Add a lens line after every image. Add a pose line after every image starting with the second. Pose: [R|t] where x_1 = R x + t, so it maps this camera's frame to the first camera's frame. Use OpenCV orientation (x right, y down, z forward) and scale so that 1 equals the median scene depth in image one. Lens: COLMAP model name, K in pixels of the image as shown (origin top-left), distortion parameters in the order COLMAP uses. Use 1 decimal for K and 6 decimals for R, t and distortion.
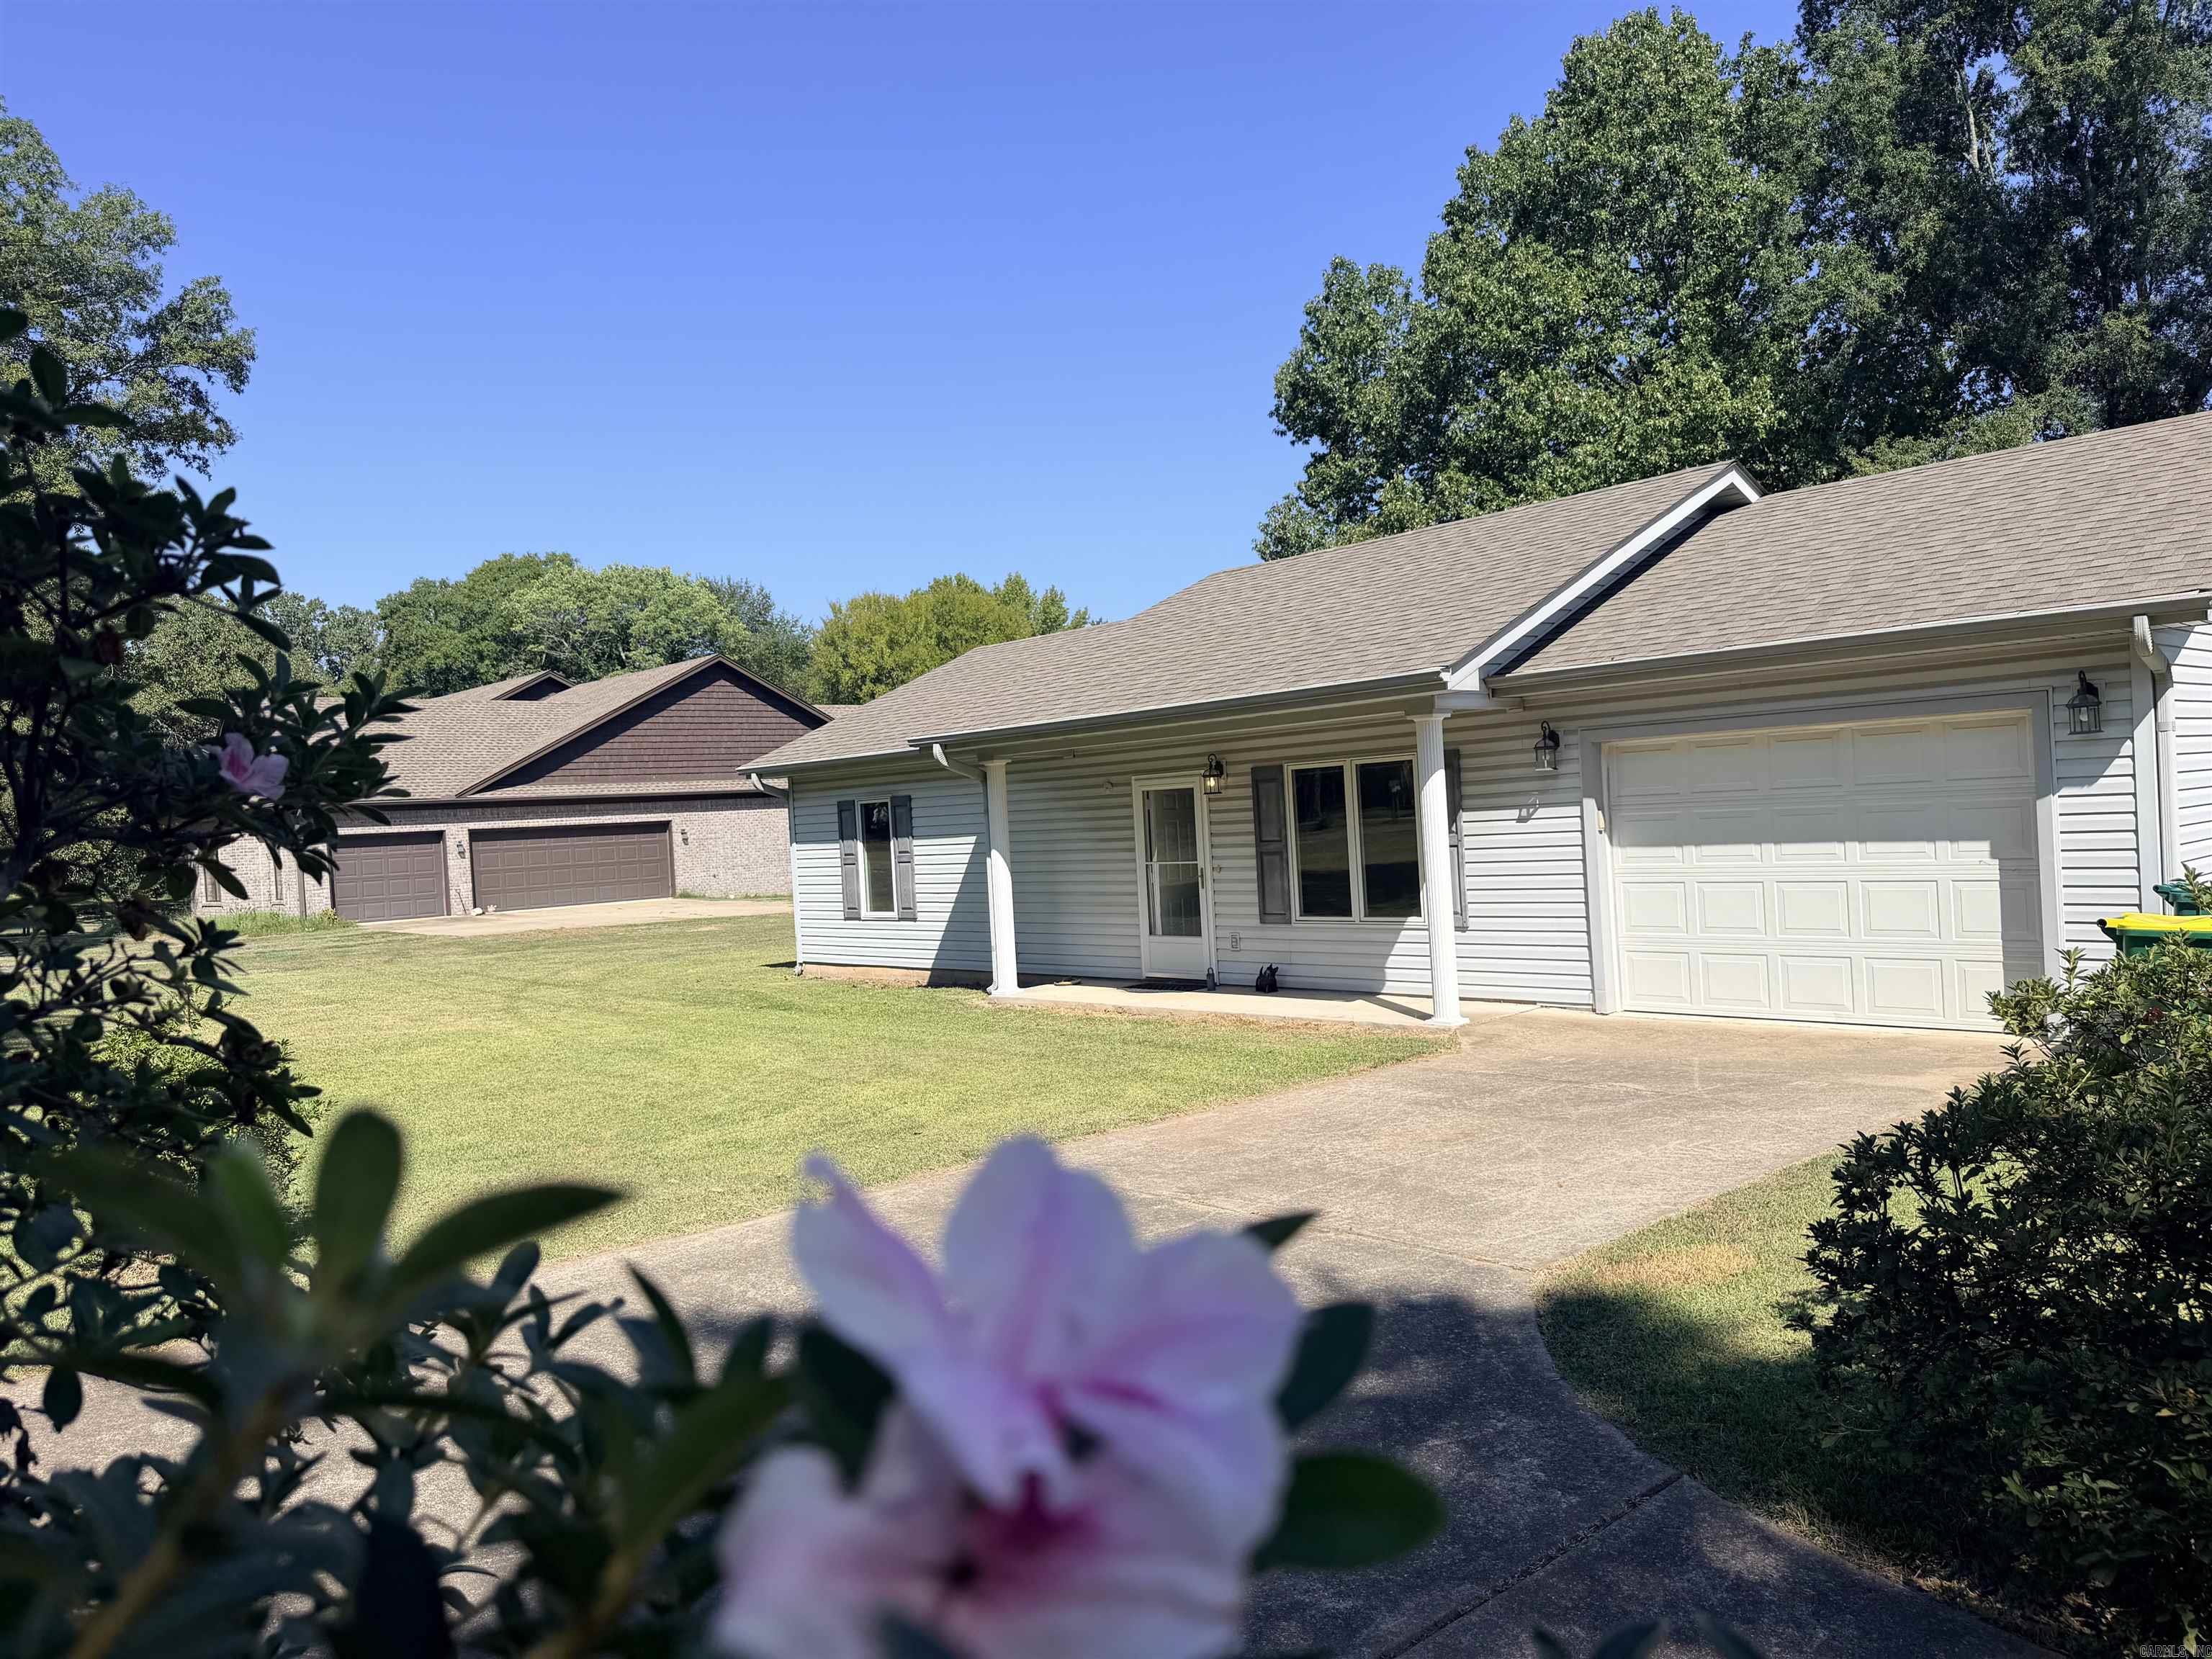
lens RADIAL K [[1560.5, 0, 1106.0], [0, 1560.5, 829.5], [0, 0, 1]] dist [0.130061, -0.183193]
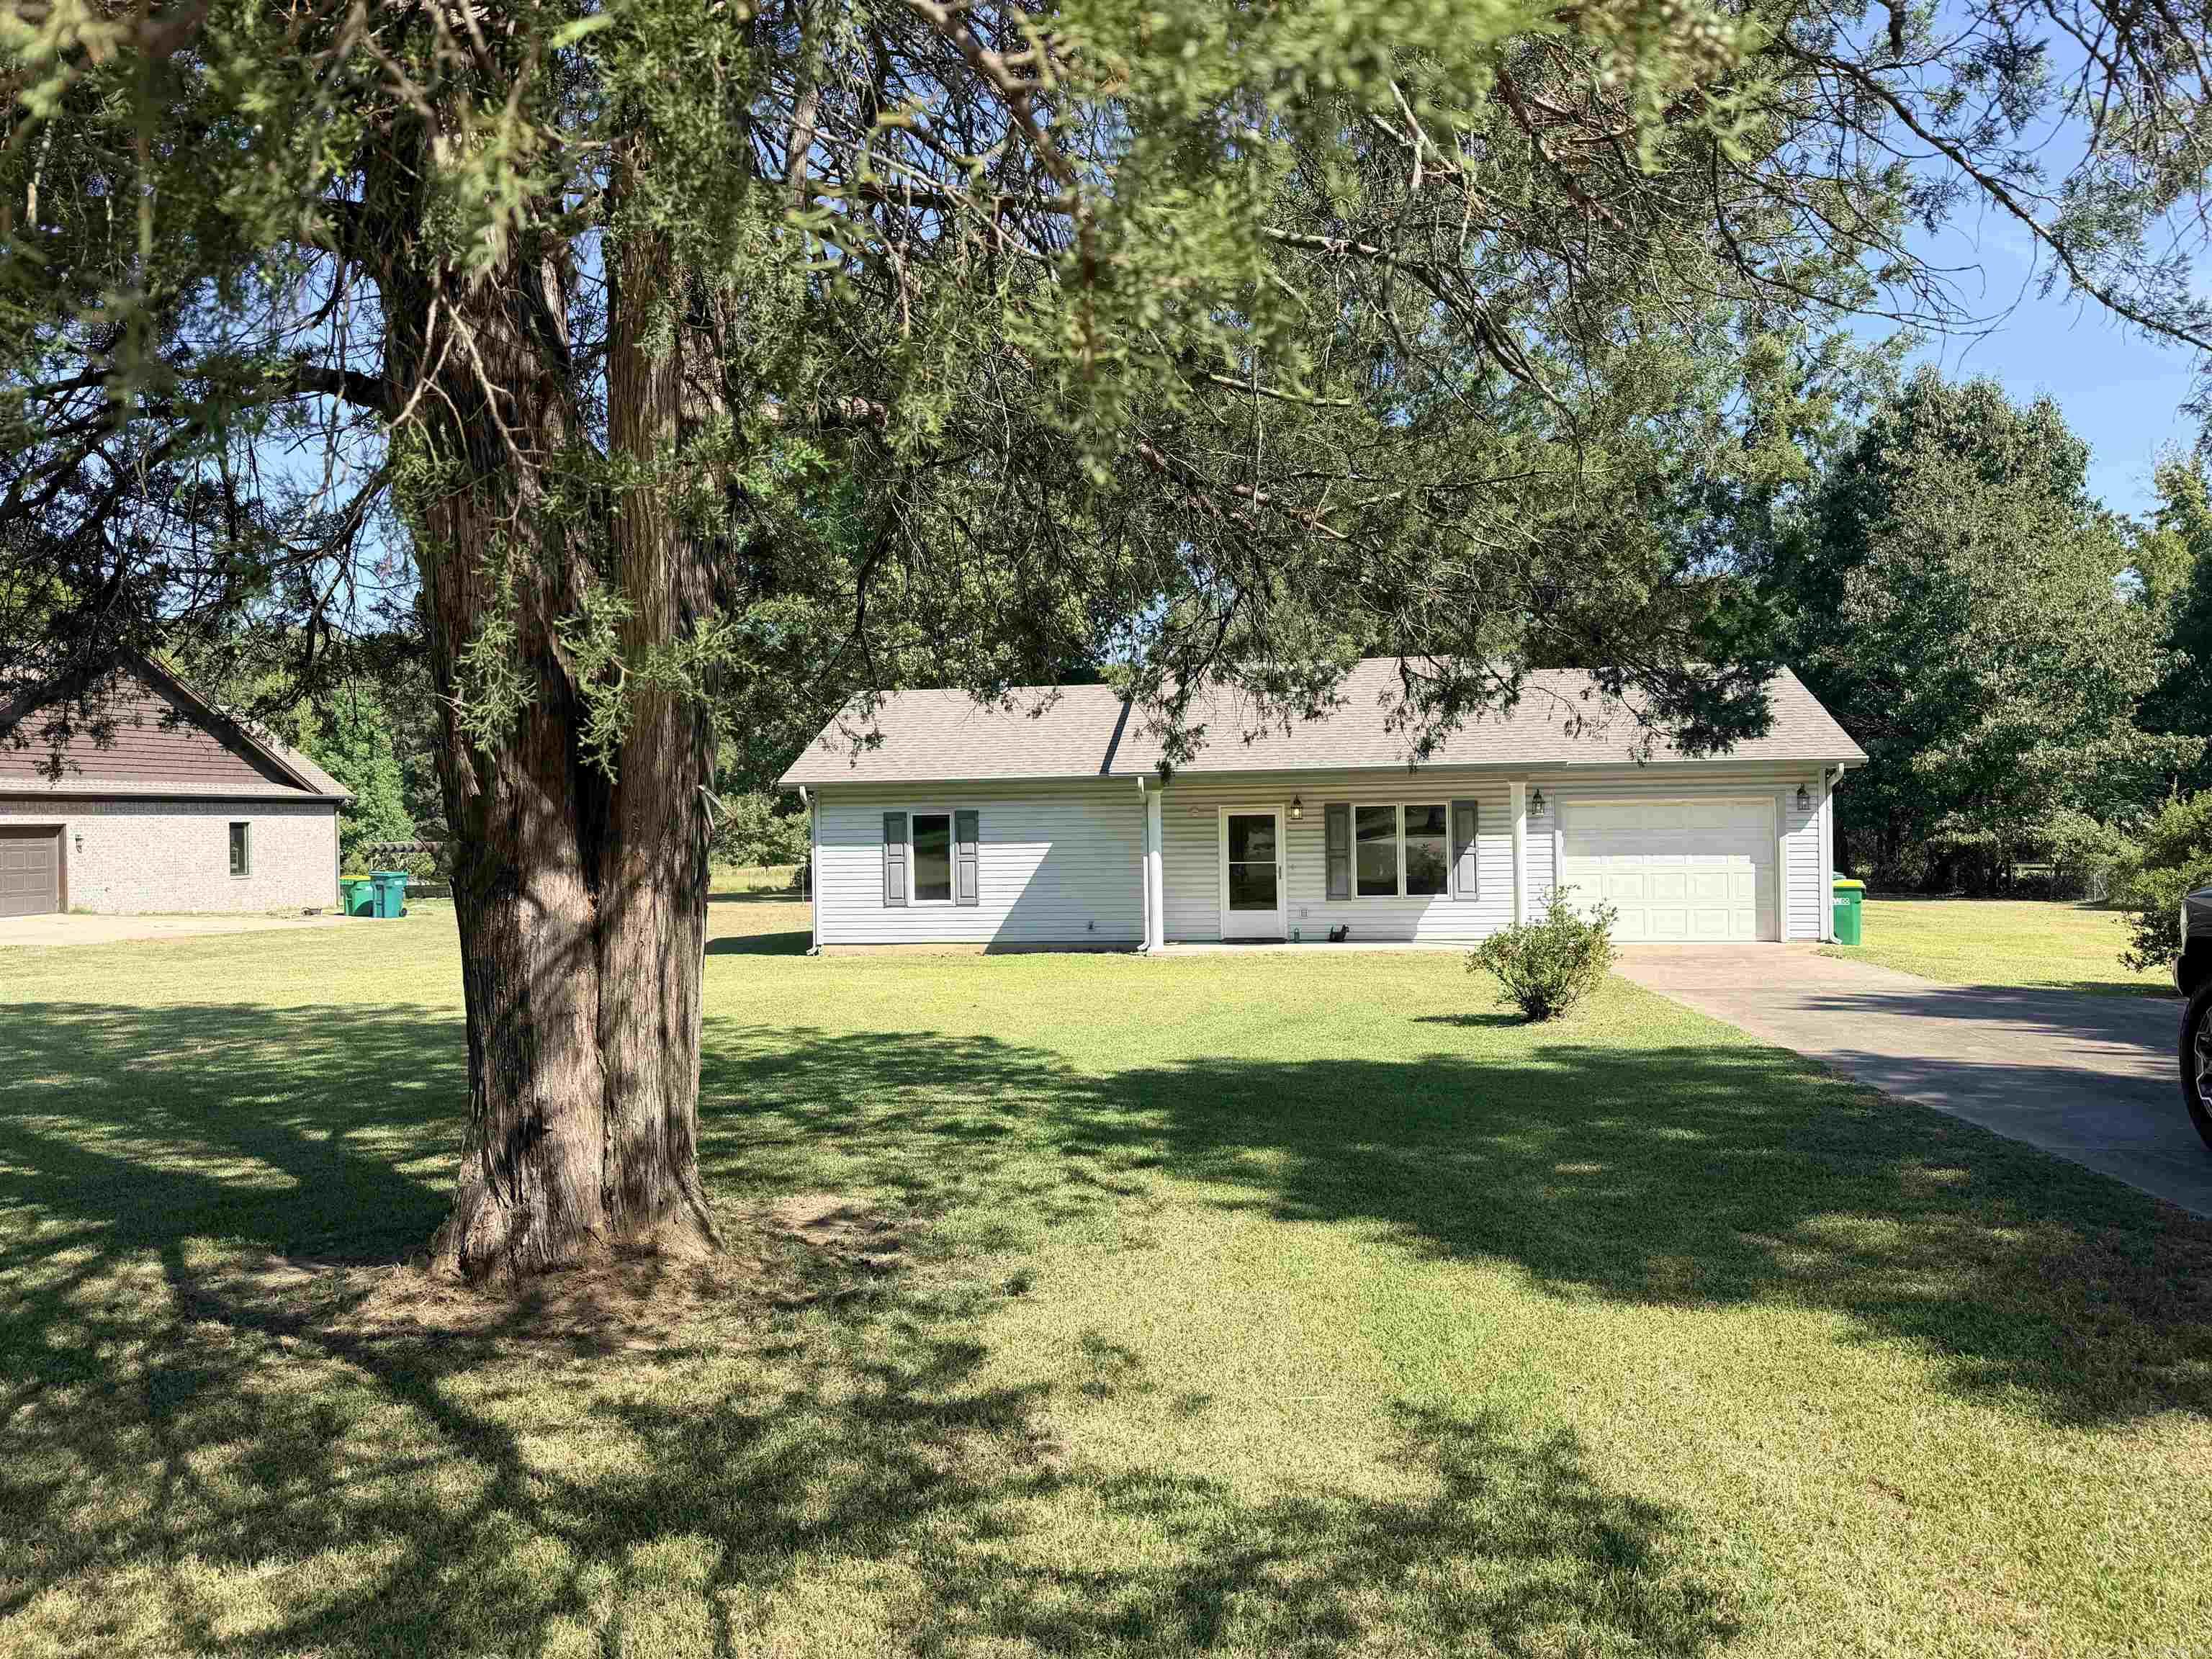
lens RADIAL K [[1560.5, 0, 1106.0], [0, 1560.5, 829.5], [0, 0, 1]] dist [0.130061, -0.183193]
pose [[0.781534, 0.040461, 0.622549, -1.017200], [-0.021377, 0.999045, -0.038095, 0.049551], [-0.623496, 0.016464, 0.781653, -0.116887]]
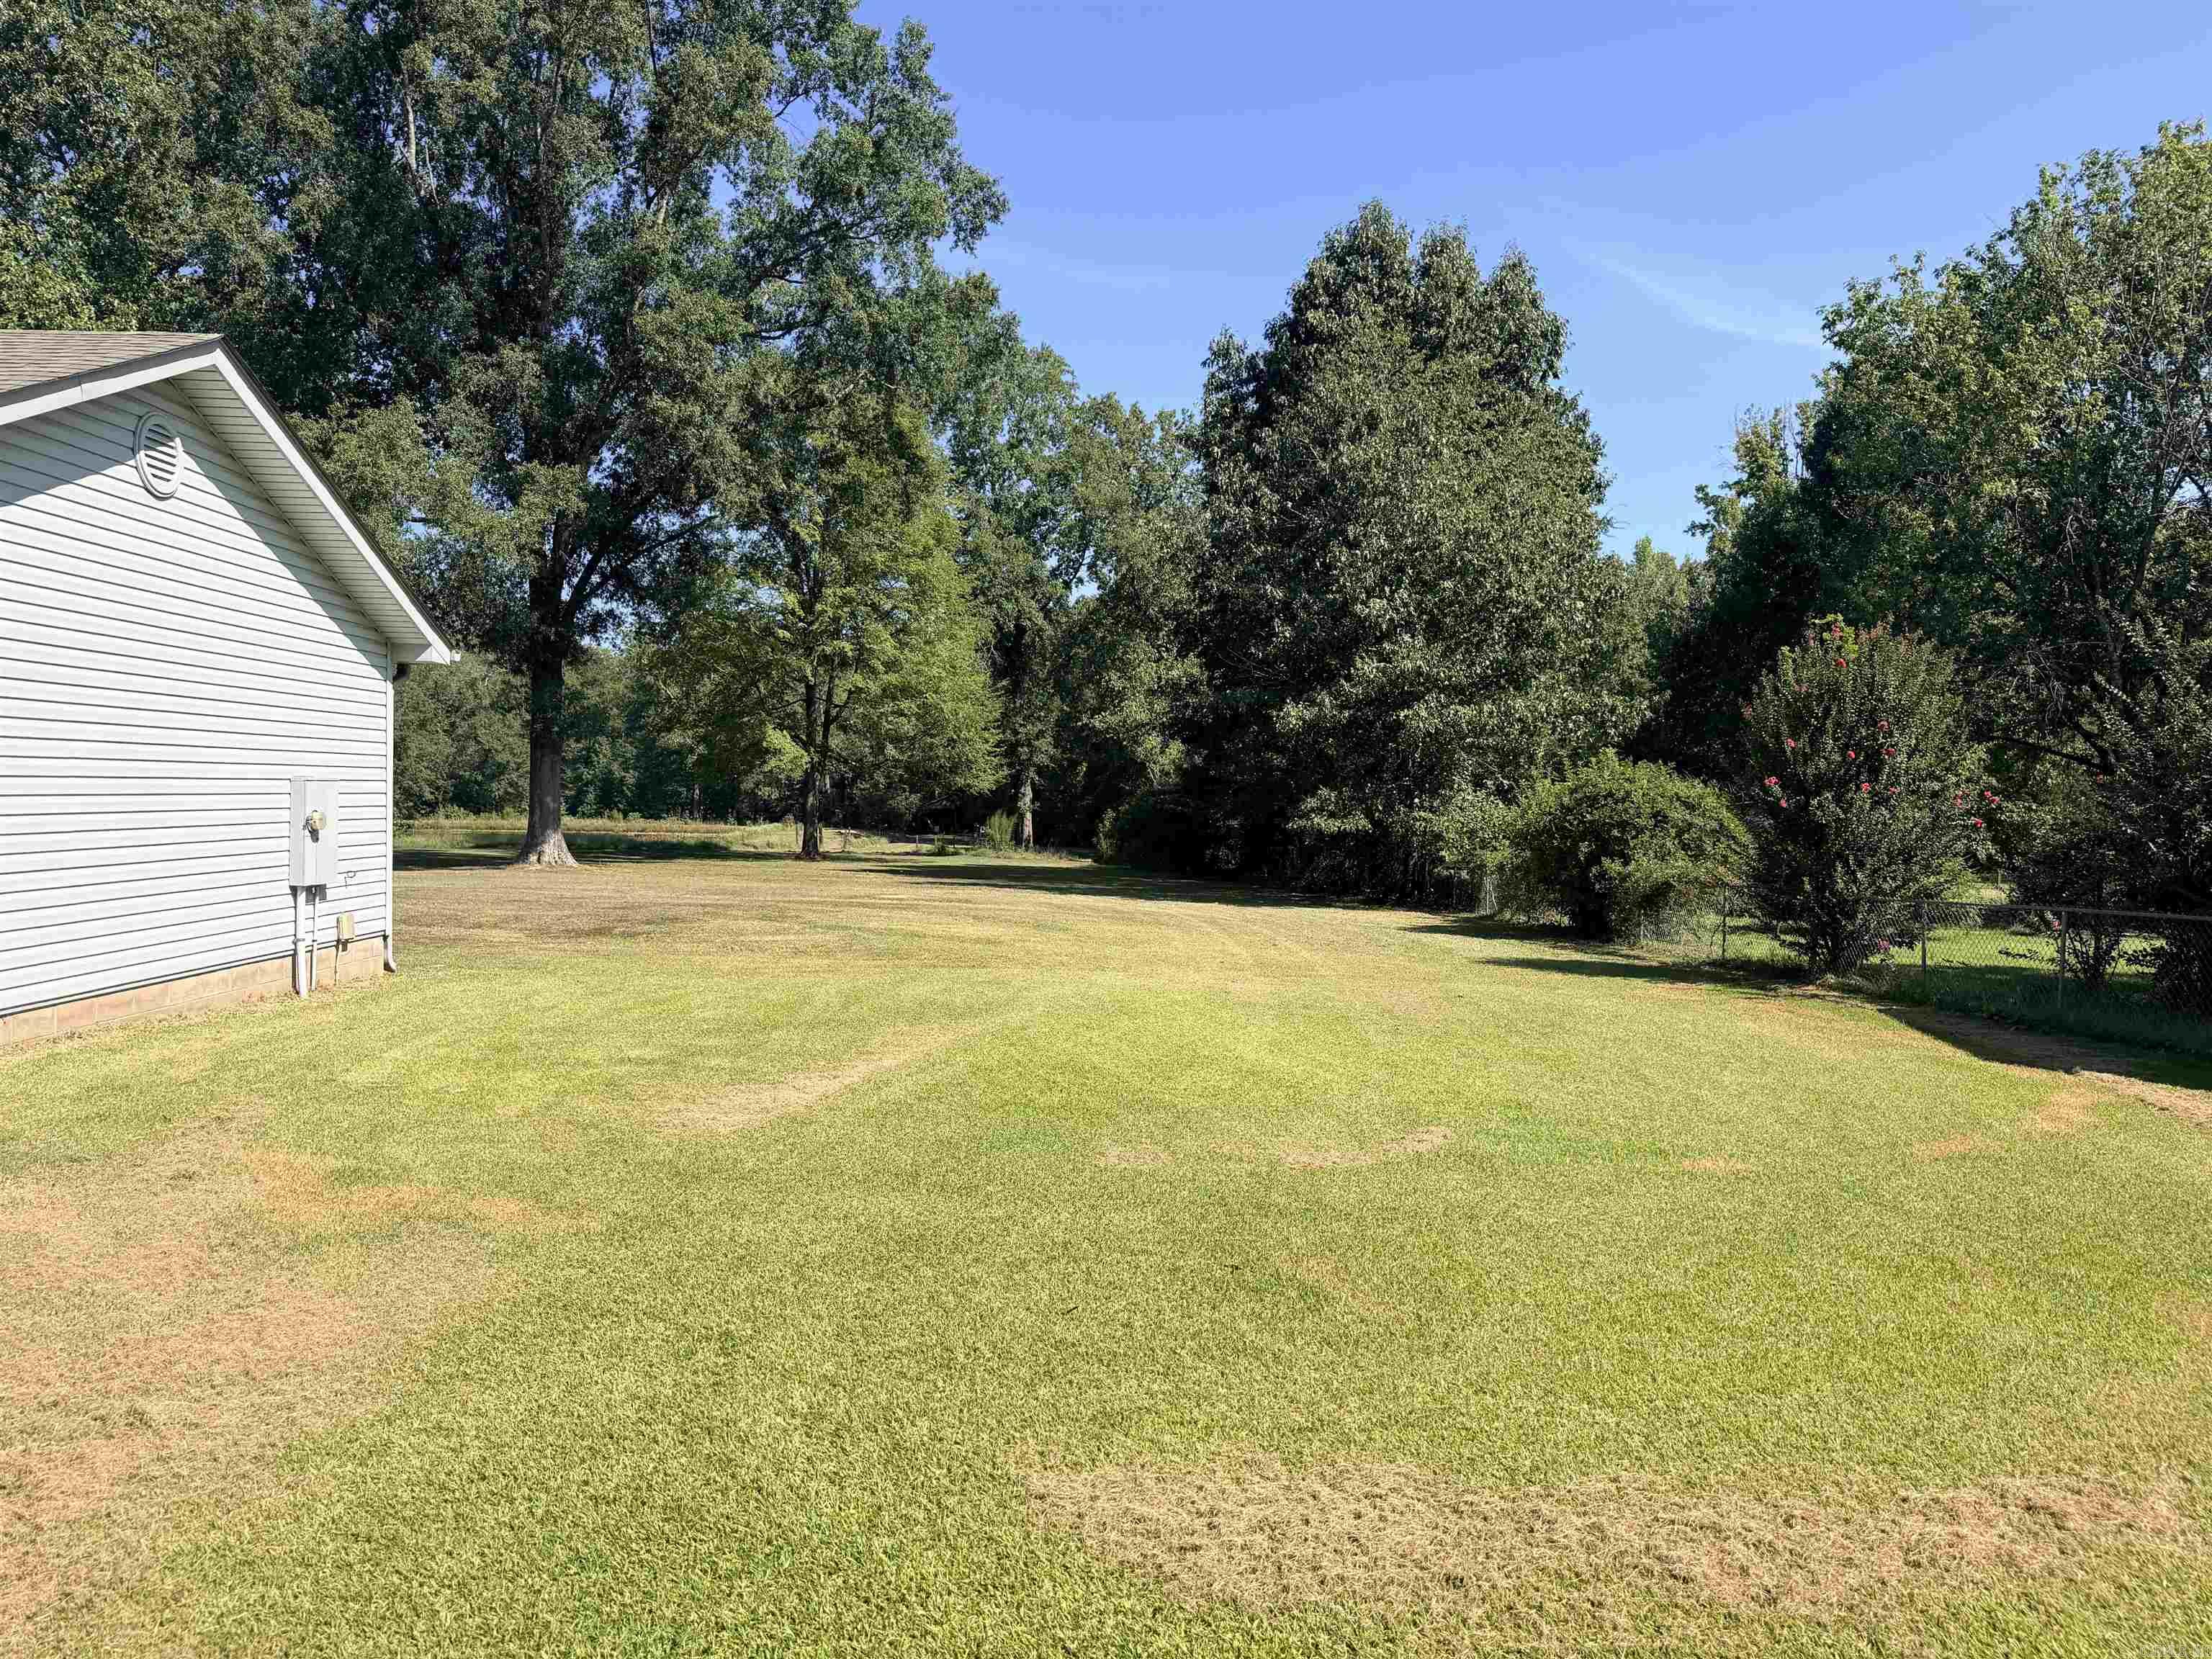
lens RADIAL K [[1560.5, 0, 1106.0], [0, 1560.5, 829.5], [0, 0, 1]] dist [0.130061, -0.183193]
pose [[0.678455, 0.064654, 0.731792, 0.367528], [-0.058531, 0.997710, -0.033883, 0.013638], [-0.732307, -0.019844, 0.680686, -0.009160]]
